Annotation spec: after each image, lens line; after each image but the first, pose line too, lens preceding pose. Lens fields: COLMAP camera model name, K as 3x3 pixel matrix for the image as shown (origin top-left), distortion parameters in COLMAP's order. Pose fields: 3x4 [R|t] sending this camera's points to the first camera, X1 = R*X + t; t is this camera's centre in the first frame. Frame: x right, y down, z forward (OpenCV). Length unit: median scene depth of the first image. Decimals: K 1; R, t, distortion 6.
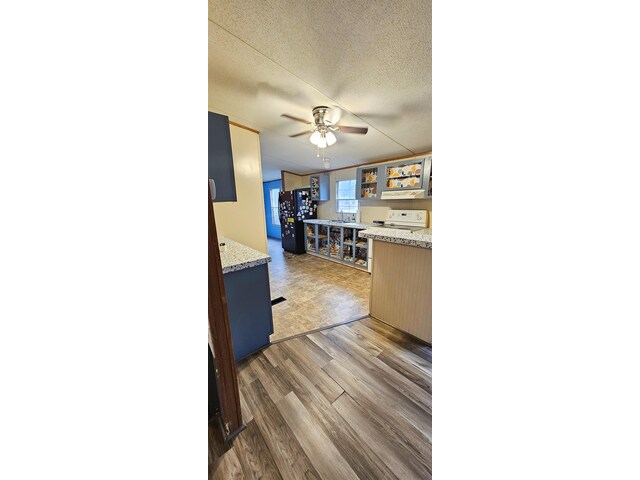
lens RADIAL K [[195.2, 0, 319.9], [0, 195.2, 248.3], [0, 0, 1]] dist [-0.000076, 0.000007]
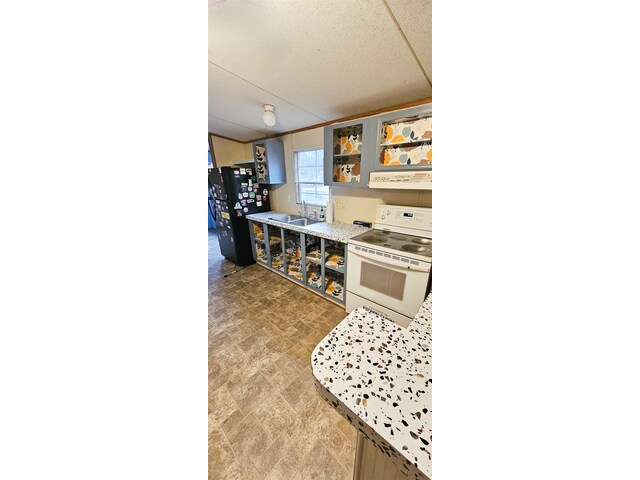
lens RADIAL K [[195.2, 0, 319.9], [0, 195.2, 248.3], [0, 0, 1]] dist [-0.000076, 0.000007]
pose [[0.992497, -0.037480, 0.116381, 0.091524], [0.024085, 0.993138, 0.114438, -0.123555], [-0.119871, -0.110776, 0.986590, 0.388924]]
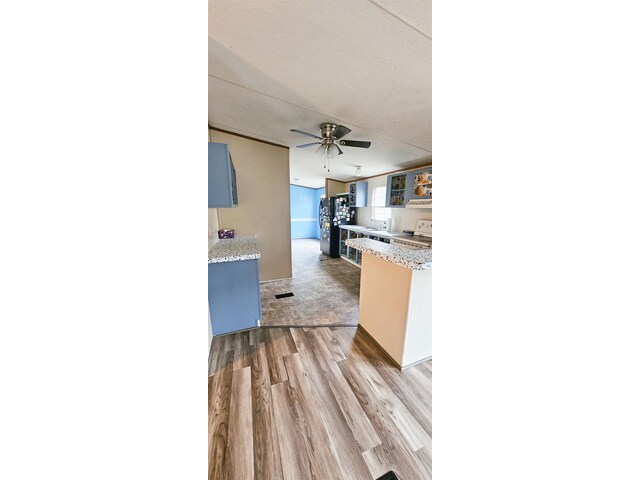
lens RADIAL K [[195.2, 0, 319.9], [0, 195.2, 248.3], [0, 0, 1]] dist [-0.000076, 0.000007]
pose [[0.939426, 0.094228, -0.329545, 0.205606], [-0.101473, 0.994827, -0.004812, -0.010012], [0.327387, 0.037960, 0.944127, -0.007456]]
